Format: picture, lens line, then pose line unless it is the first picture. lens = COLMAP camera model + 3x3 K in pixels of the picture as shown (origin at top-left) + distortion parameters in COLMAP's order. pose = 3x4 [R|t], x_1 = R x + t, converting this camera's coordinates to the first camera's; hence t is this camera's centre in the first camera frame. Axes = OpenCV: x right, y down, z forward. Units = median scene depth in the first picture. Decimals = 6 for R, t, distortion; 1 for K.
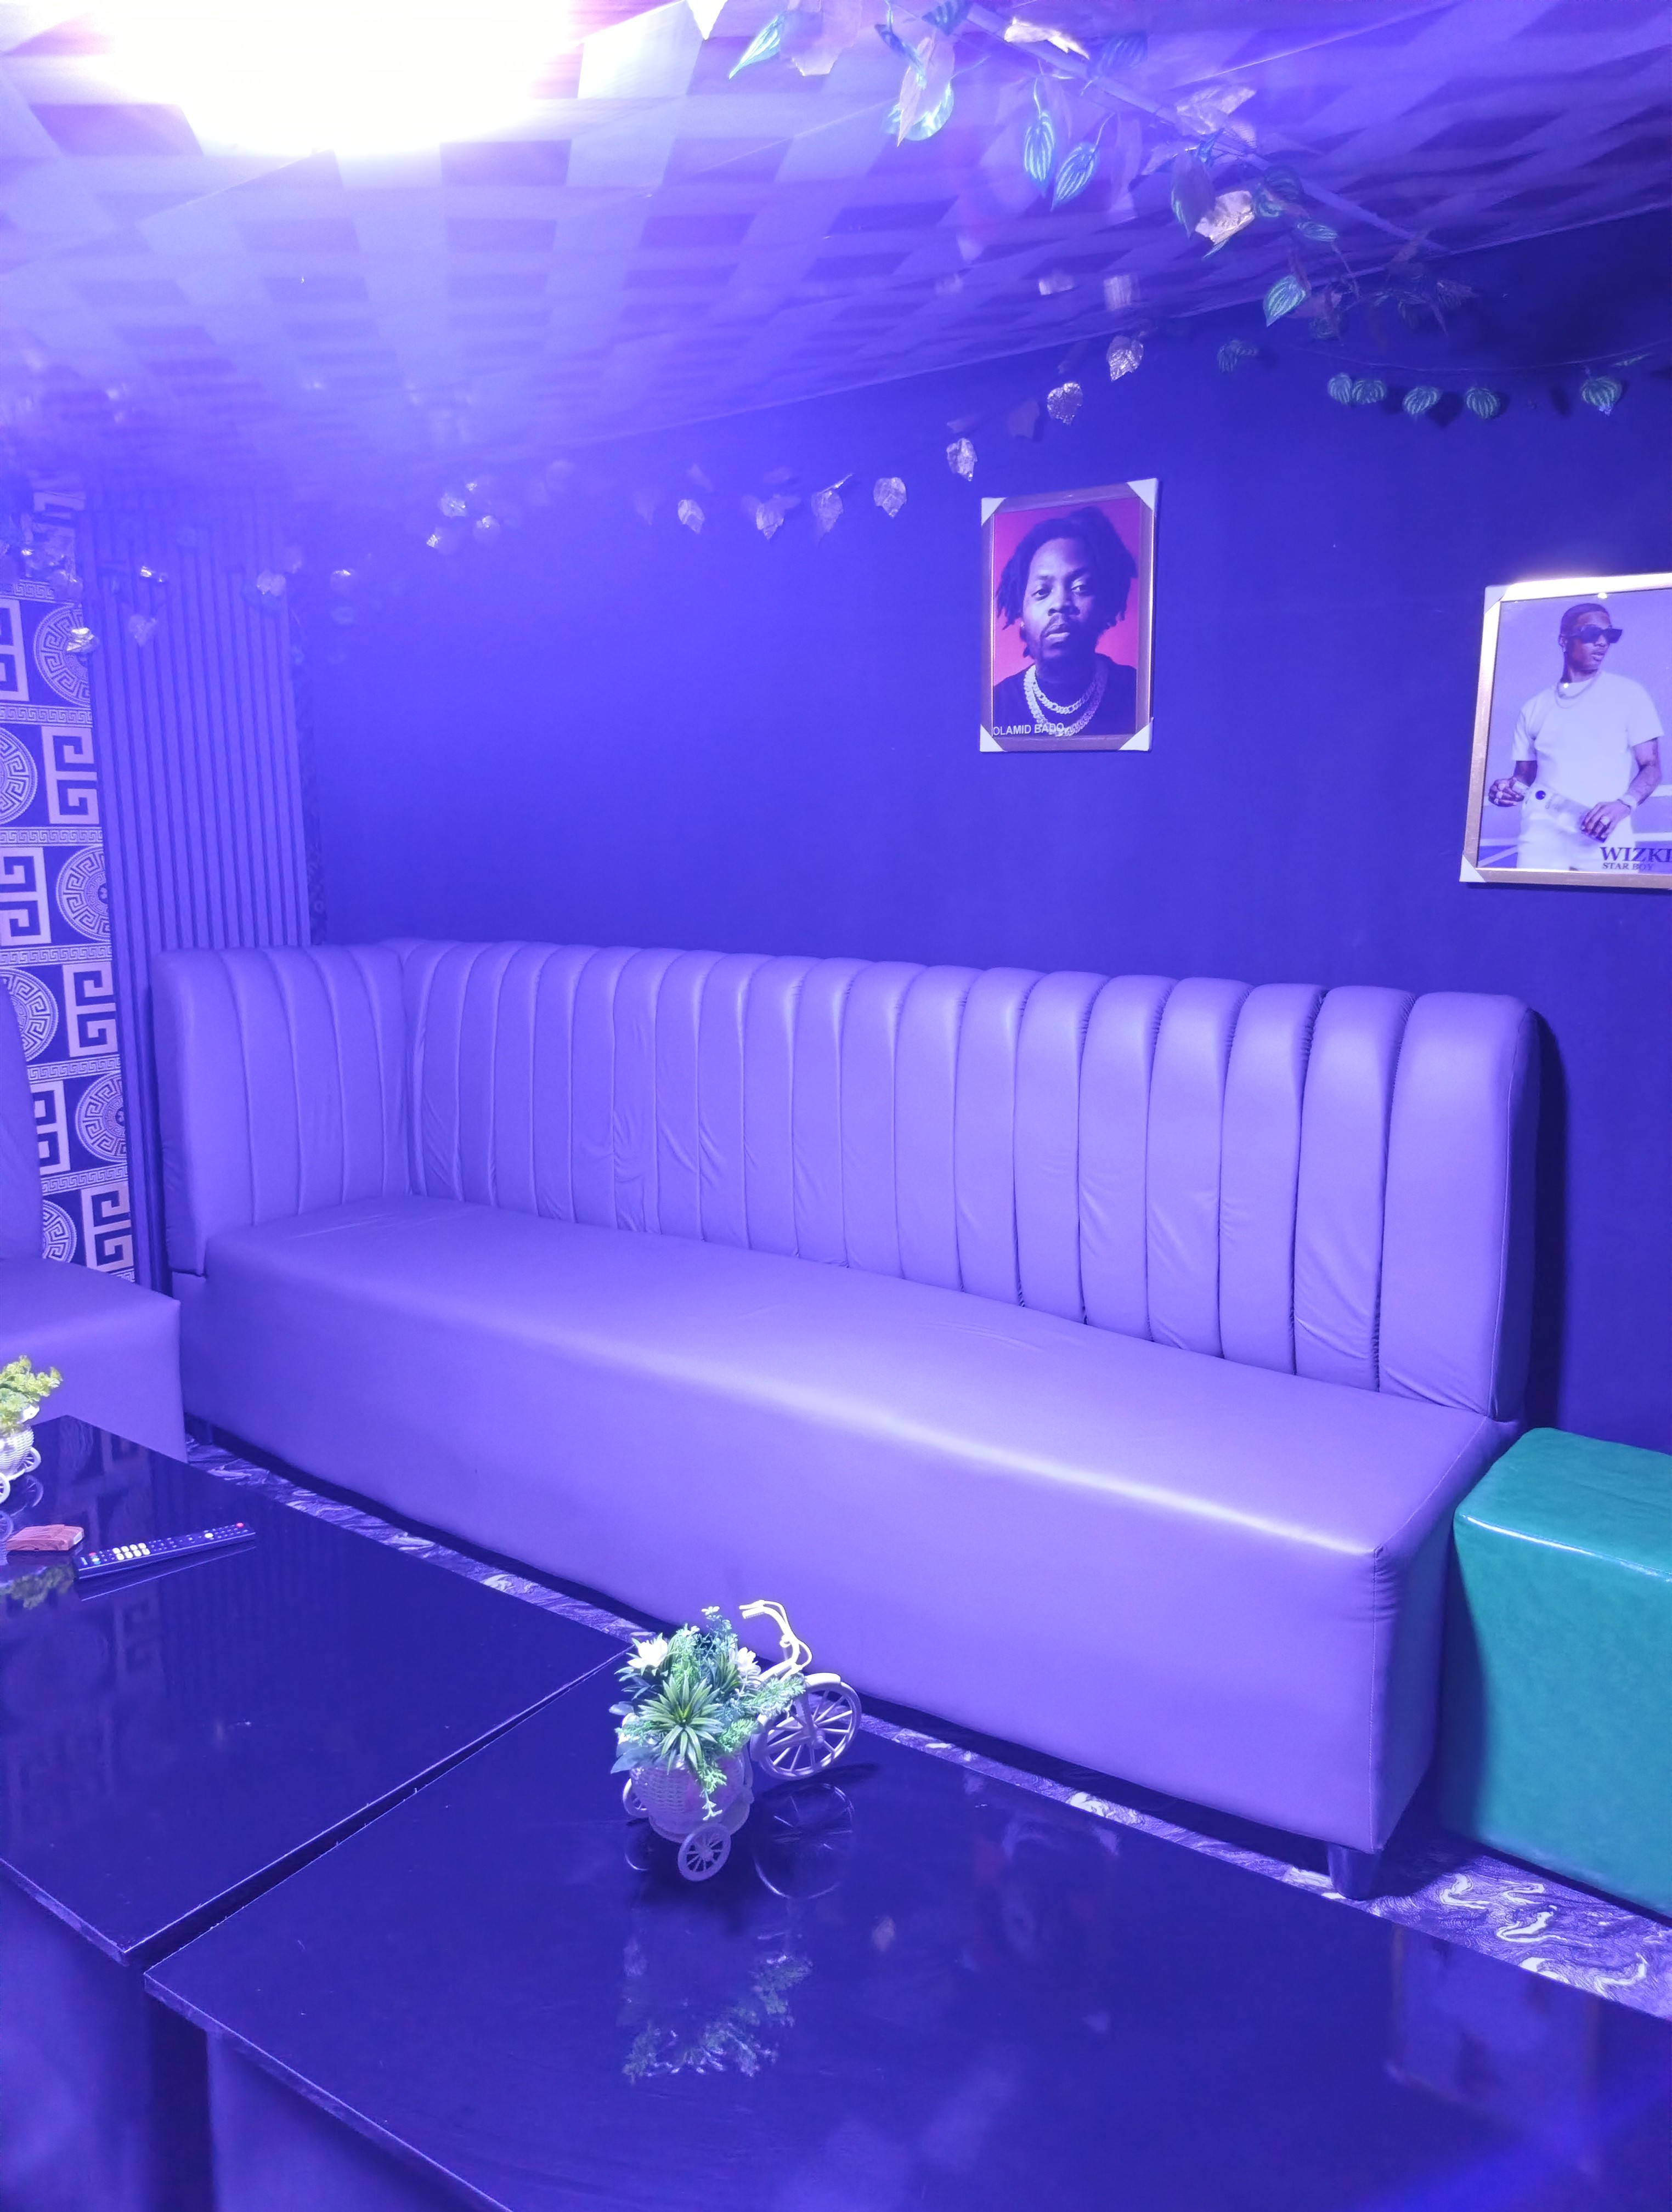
lens RADIAL K [[1554.6, 0, 836.0], [0, 1554.6, 1106.0], [0, 0, 1]] dist [0.037420, -0.060161]
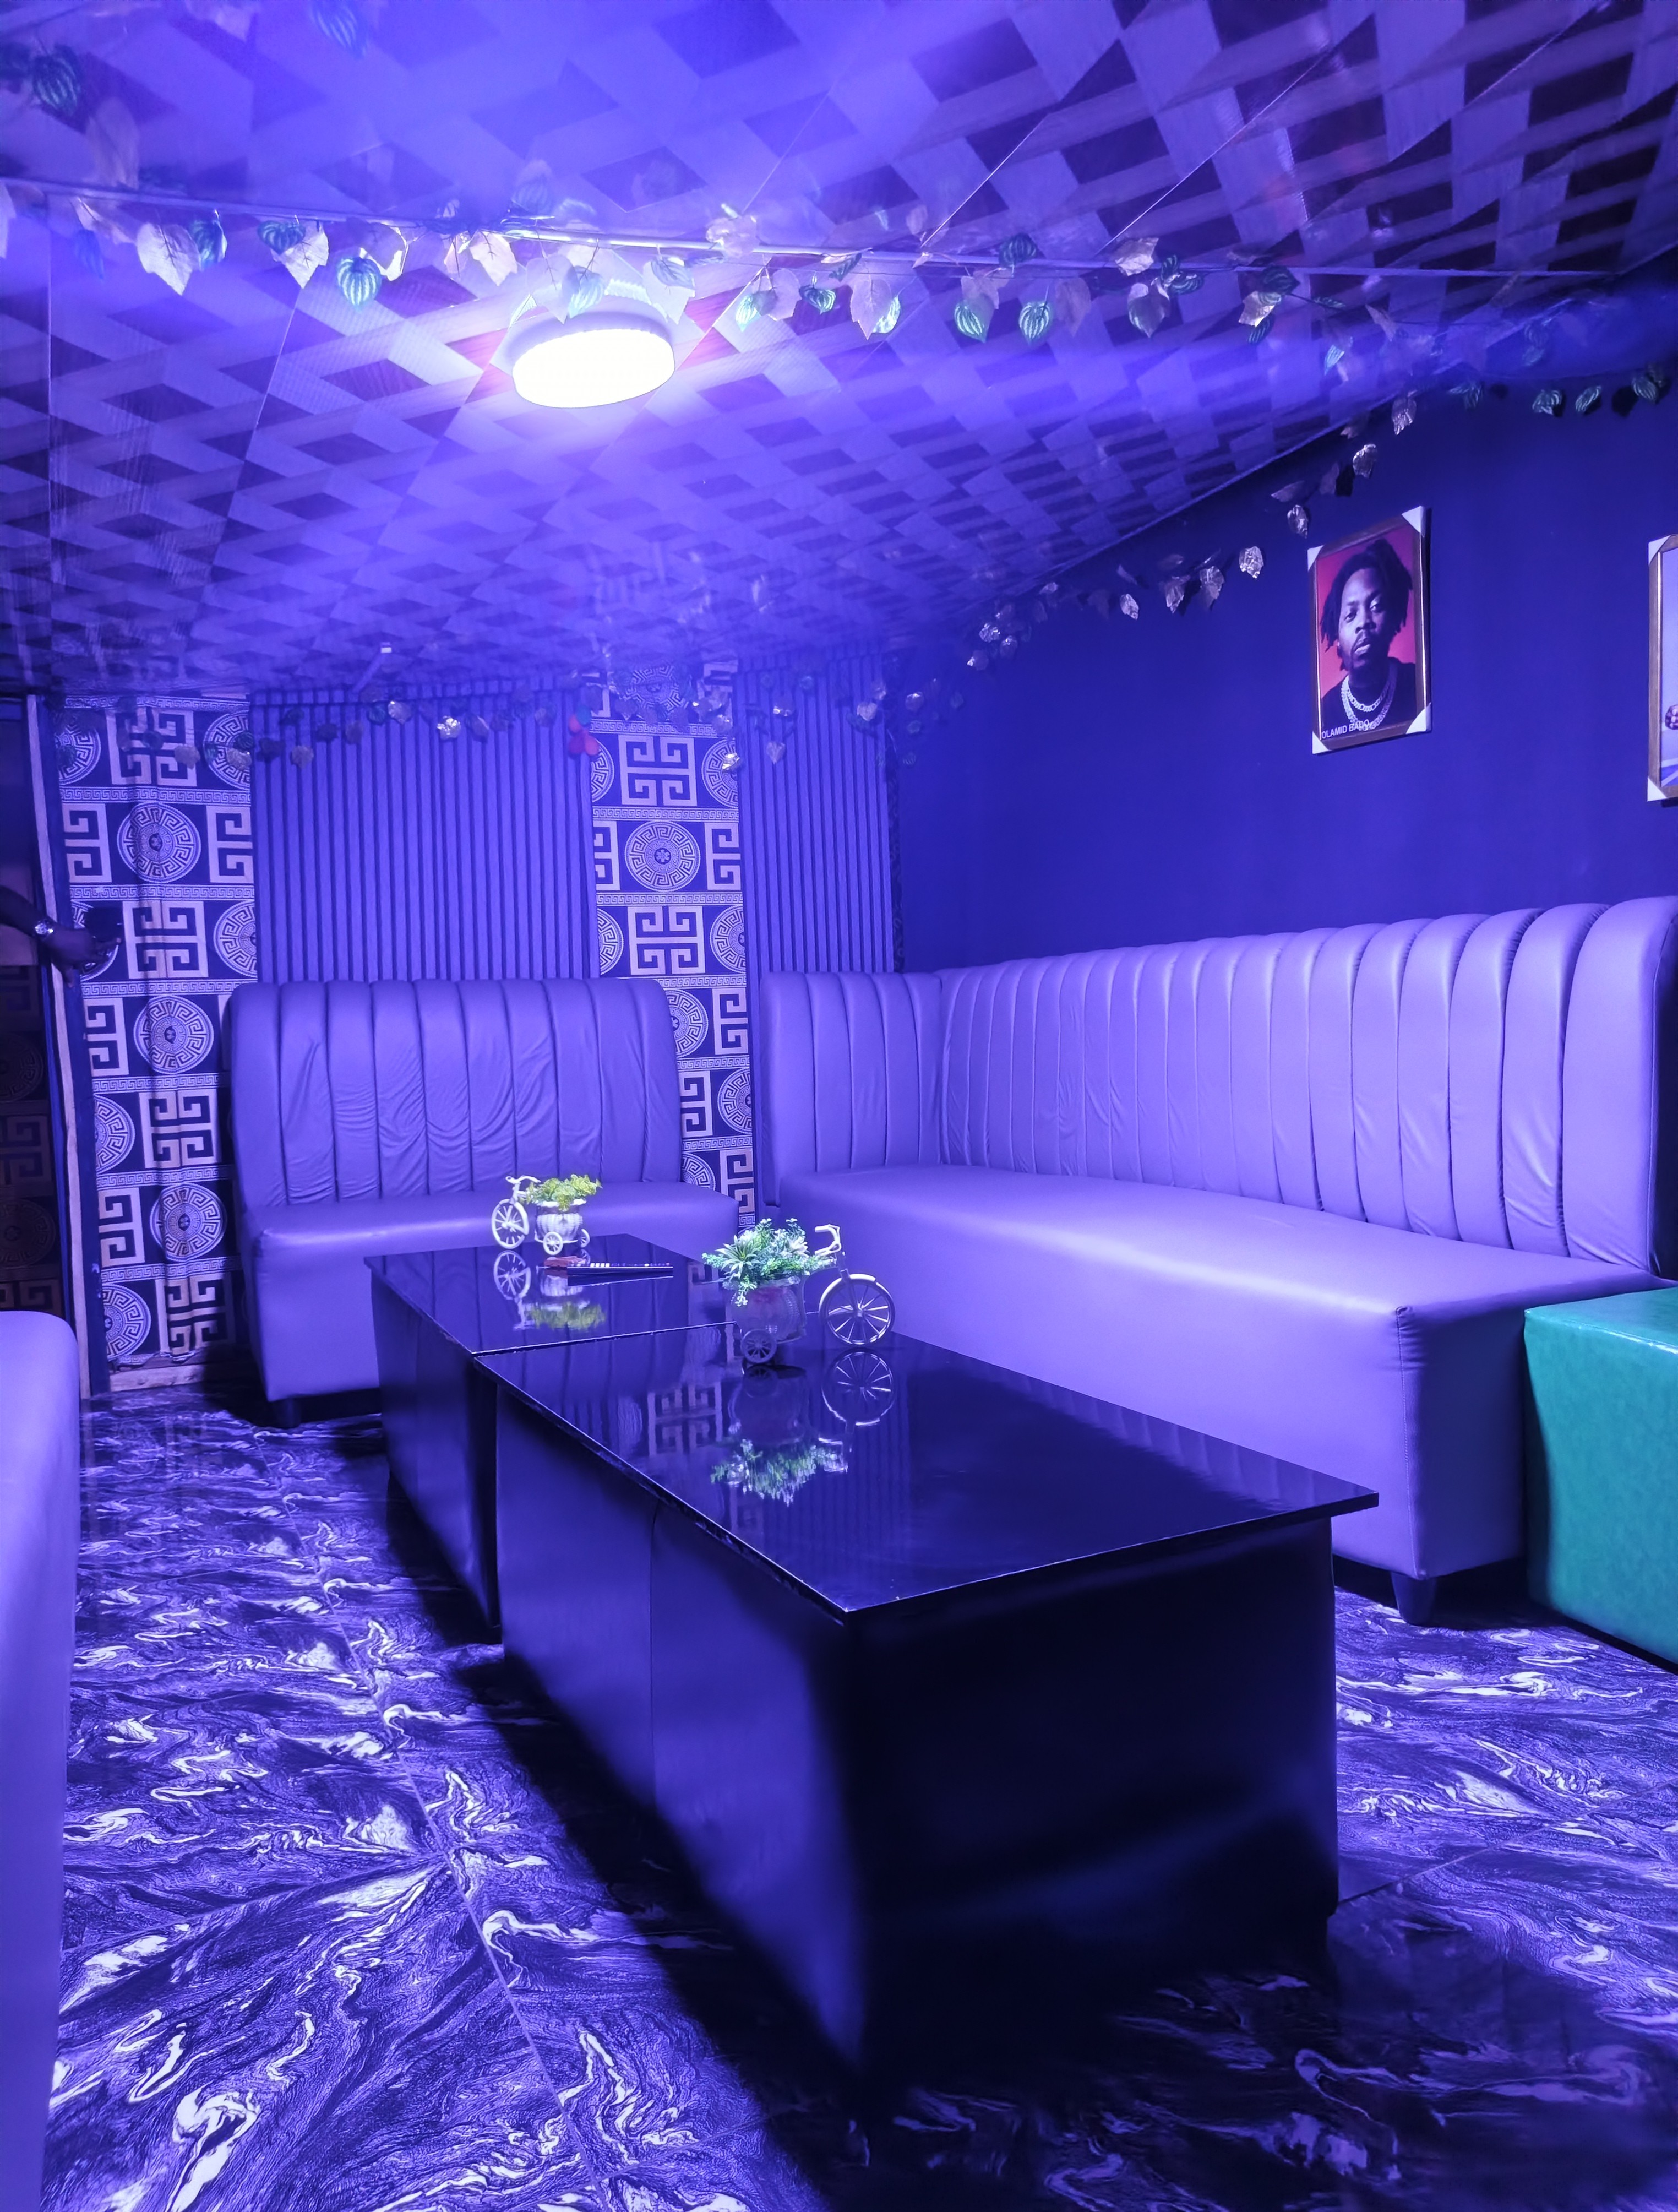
lens RADIAL K [[1541.1, 0, 838.1], [0, 1541.1, 1153.6], [0, 0, 1]] dist [0.001357, -0.047136]
pose [[0.869800, 0.013712, -0.493214, 0.314568], [-0.049547, 0.996988, -0.059661, 0.144761], [0.490910, 0.076330, 0.867860, -0.157458]]
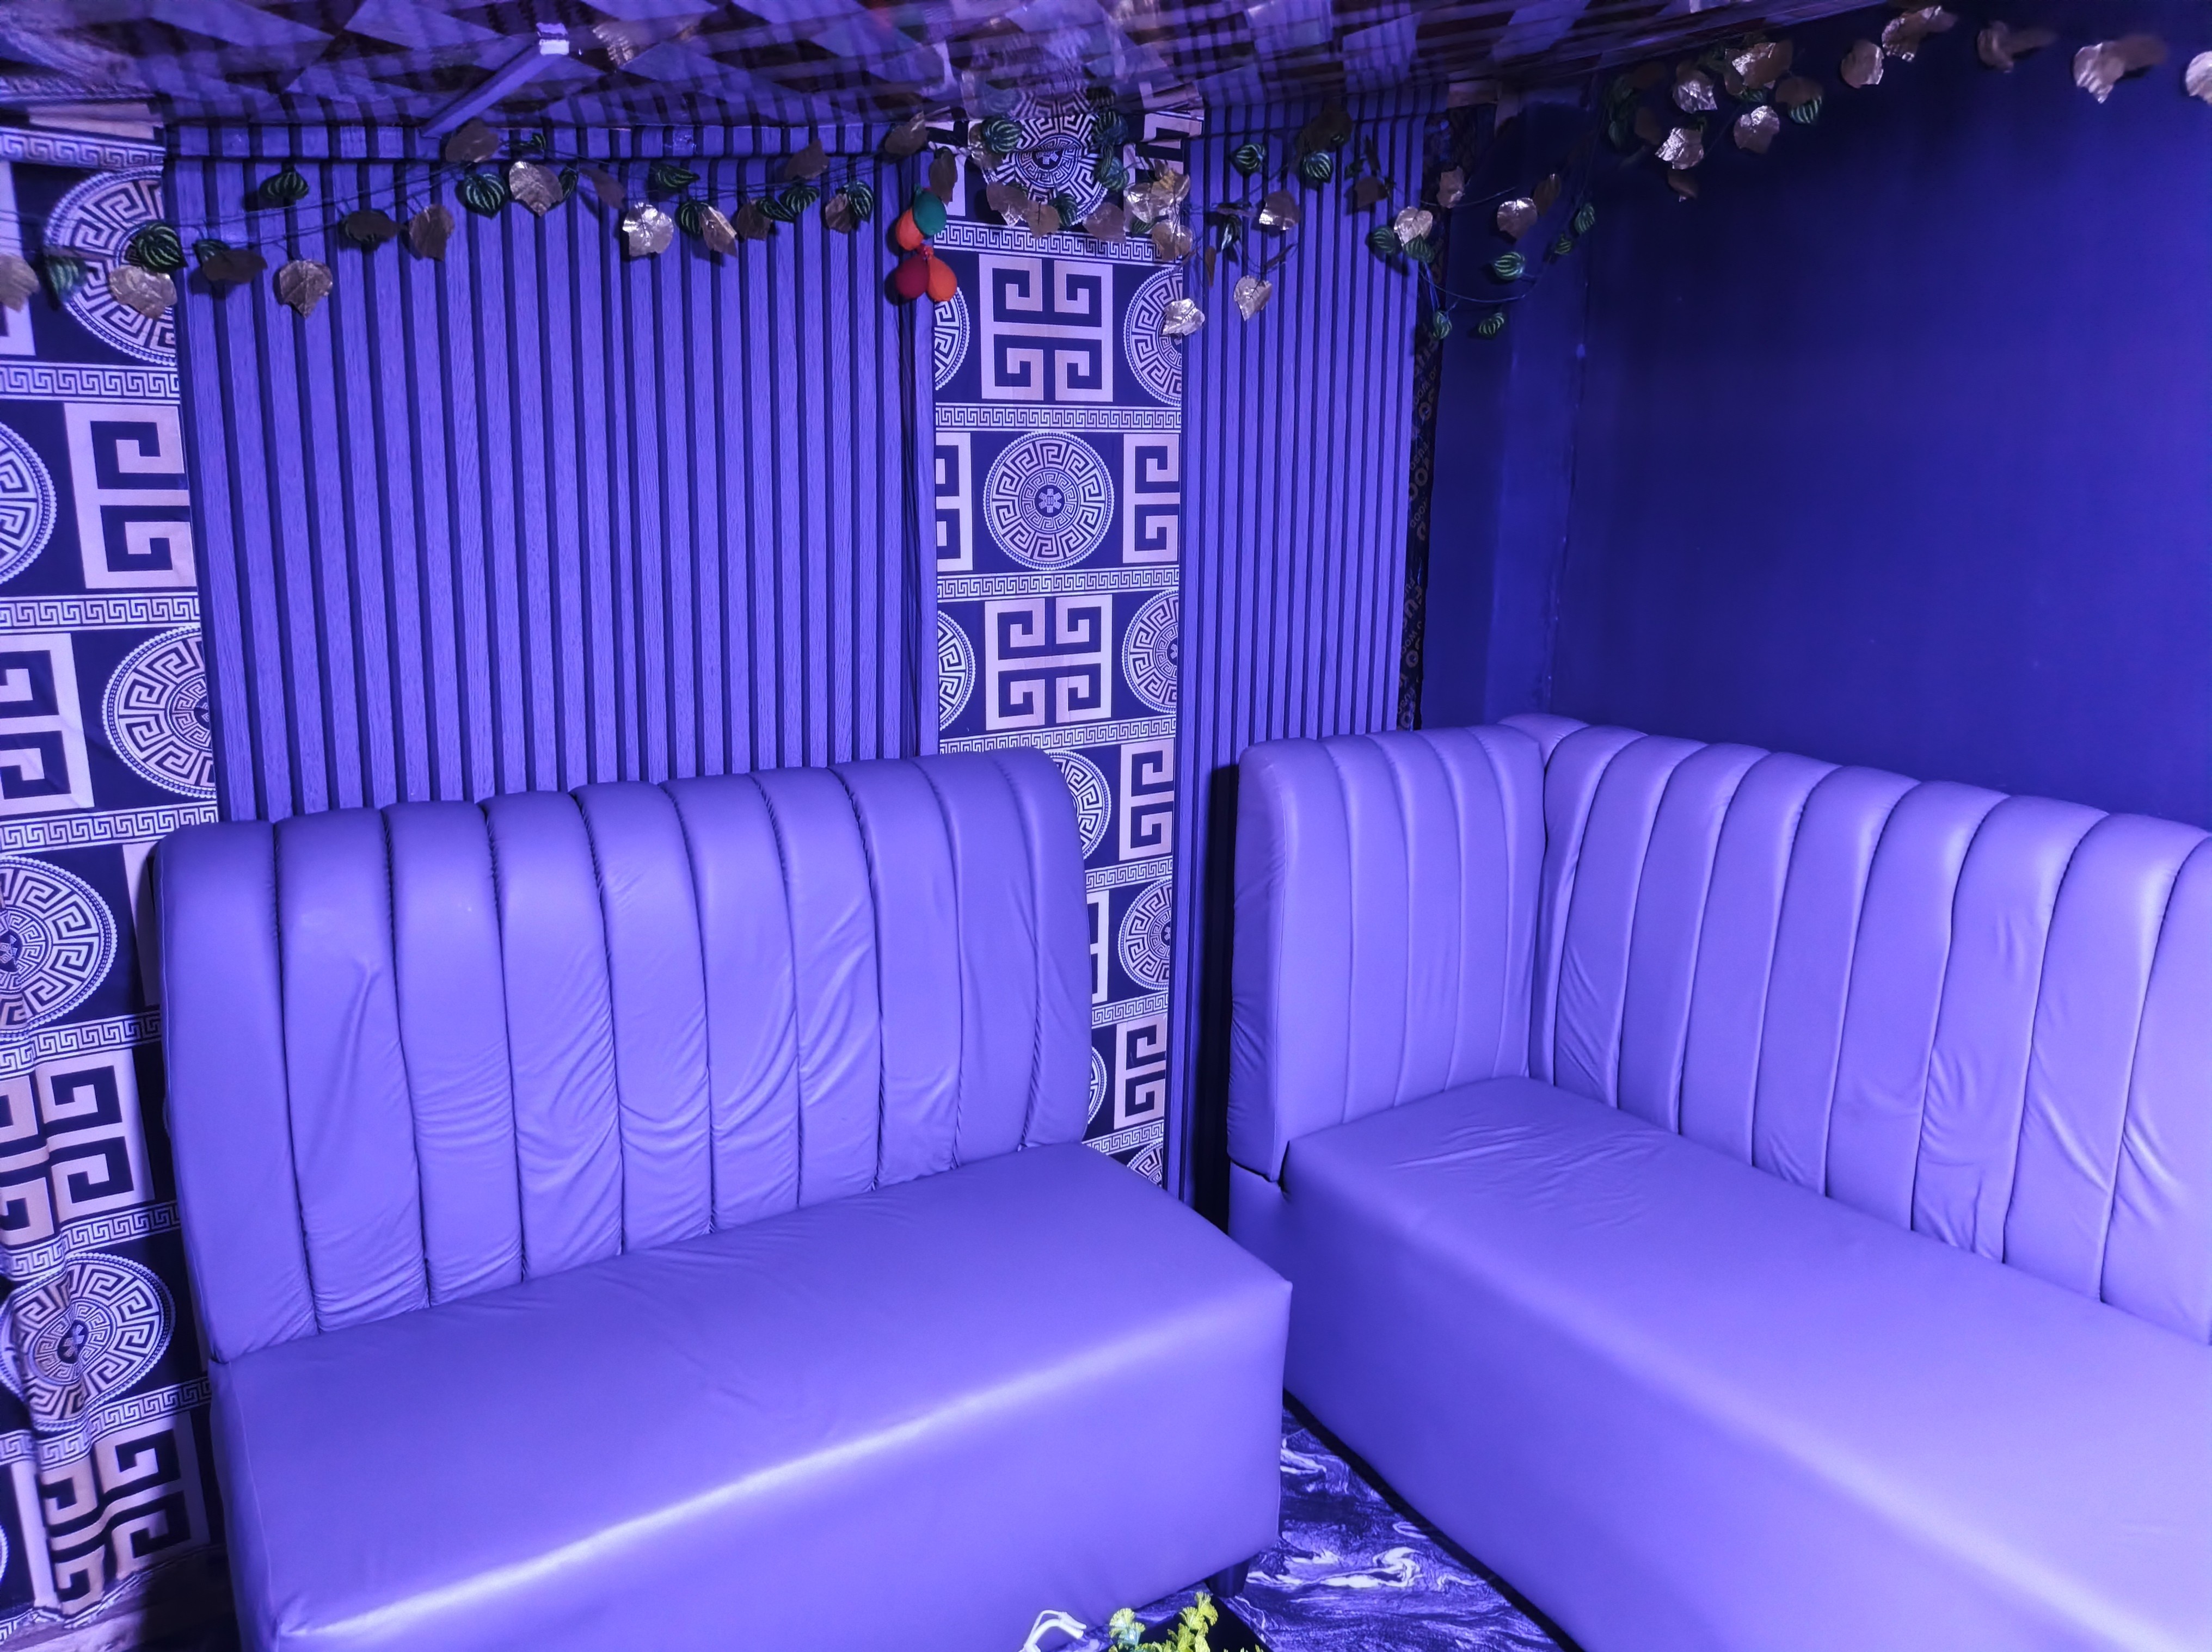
lens RADIAL K [[1564.5, 0, 1106.0], [0, 1564.5, 826.0], [0, 0, 1]] dist [0.026610, -0.046619]
pose [[0.934064, 0.089569, -0.345689, -0.243822], [-0.068334, 0.994976, 0.073159, -0.112308], [0.350505, -0.044713, 0.935493, 0.287731]]
